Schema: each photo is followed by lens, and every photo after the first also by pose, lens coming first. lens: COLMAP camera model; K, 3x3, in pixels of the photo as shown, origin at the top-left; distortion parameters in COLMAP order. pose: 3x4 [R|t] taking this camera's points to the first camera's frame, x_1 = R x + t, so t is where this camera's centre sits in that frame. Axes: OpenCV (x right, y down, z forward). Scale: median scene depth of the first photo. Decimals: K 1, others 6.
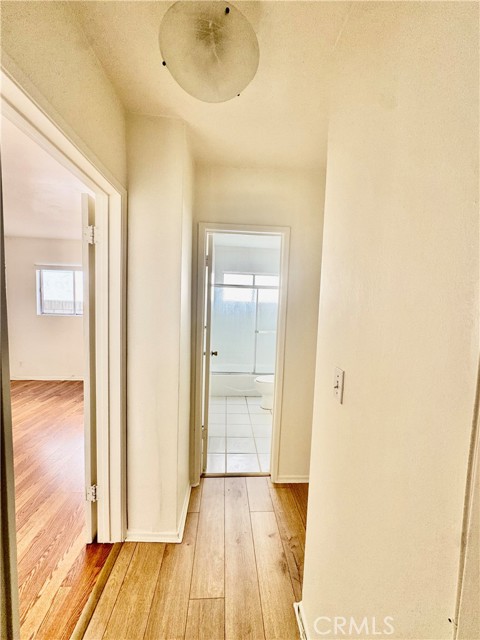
lens RADIAL K [[255.0, 0, 241.3], [0, 255.0, 320.5], [0, 0, 1]] dist [-0.002292, -0.000181]
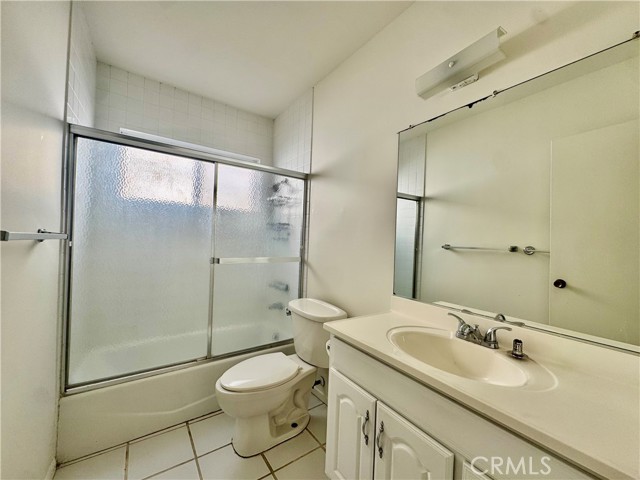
lens RADIAL K [[255.0, 0, 320.7], [0, 255.0, 240.1], [0, 0, 1]] dist [-0.002292, -0.000181]
pose [[0.855533, -0.009368, 0.517664, -0.008858], [0.036107, 0.998482, -0.041604, 0.032603], [-0.516488, 0.054285, 0.854572, 0.523548]]
